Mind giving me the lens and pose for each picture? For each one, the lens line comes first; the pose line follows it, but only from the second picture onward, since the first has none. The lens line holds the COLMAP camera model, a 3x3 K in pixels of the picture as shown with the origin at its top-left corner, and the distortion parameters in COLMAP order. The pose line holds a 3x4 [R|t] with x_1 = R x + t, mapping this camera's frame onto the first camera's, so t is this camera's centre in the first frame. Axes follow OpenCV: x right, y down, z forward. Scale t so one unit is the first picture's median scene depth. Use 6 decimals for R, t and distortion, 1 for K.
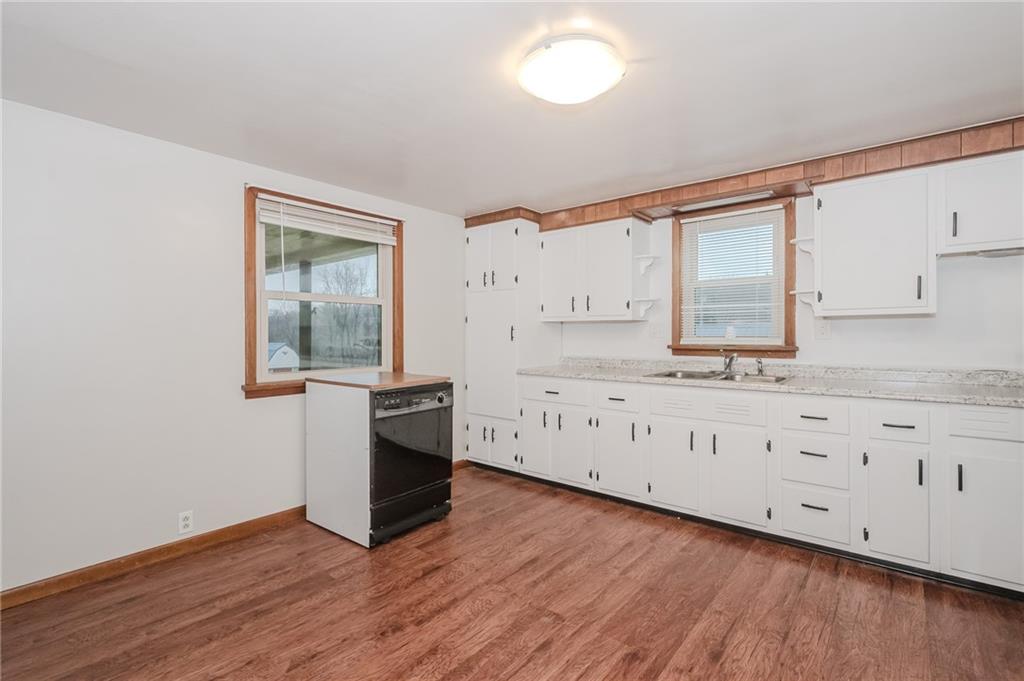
lens RADIAL K [[494.9, 0, 515.8], [0, 494.9, 337.8], [0, 0, 1]] dist [-0.000612, 0.000116]
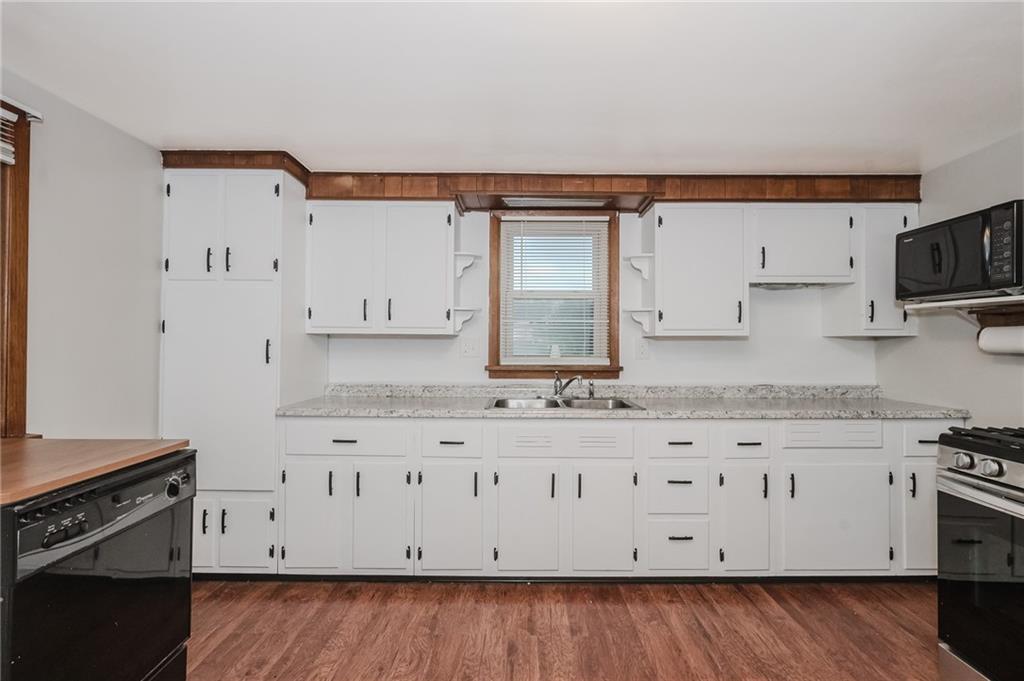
lens RADIAL K [[494.9, 0, 520.0], [0, 494.9, 341.1], [0, 0, 1]] dist [-0.000612, 0.000116]
pose [[0.762762, 0.013187, 0.646544, -0.198061], [-0.002057, 0.999836, -0.017965, -0.013440], [-0.646676, 0.012373, 0.762665, 0.378440]]
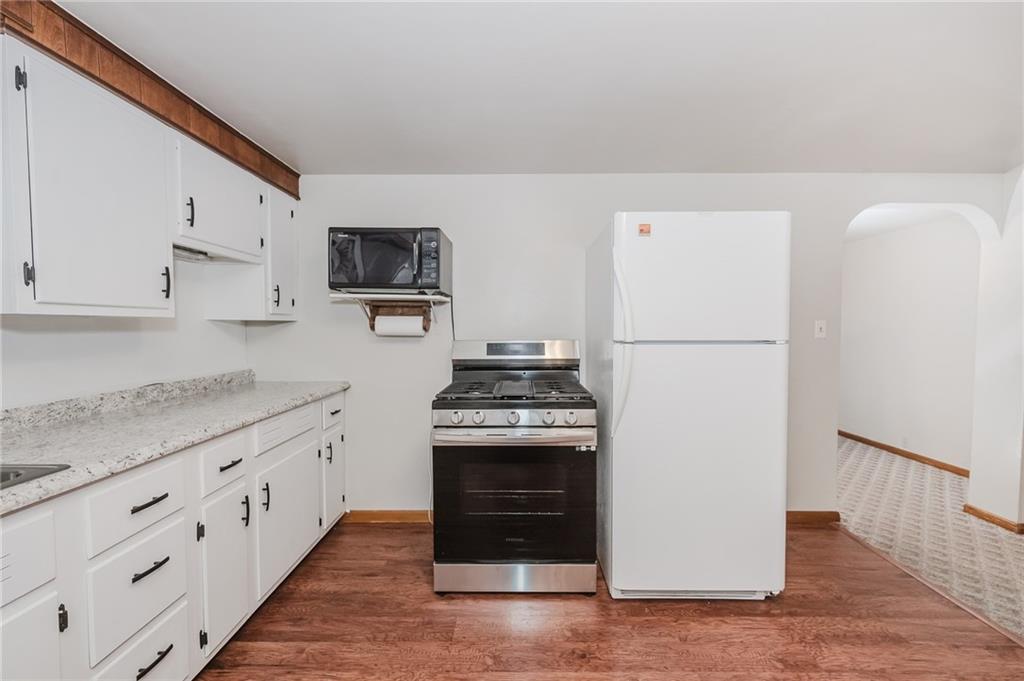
lens RADIAL K [[420.1, 0, 510.3], [0, 420.1, 344.3], [0, 0, 1]] dist [-0.001568, 0.000120]
pose [[-0.639548, -0.026940, 0.768279, -0.004065], [0.006172, 0.999174, 0.040173, -0.024671], [-0.768726, 0.030434, -0.638853, 0.787901]]
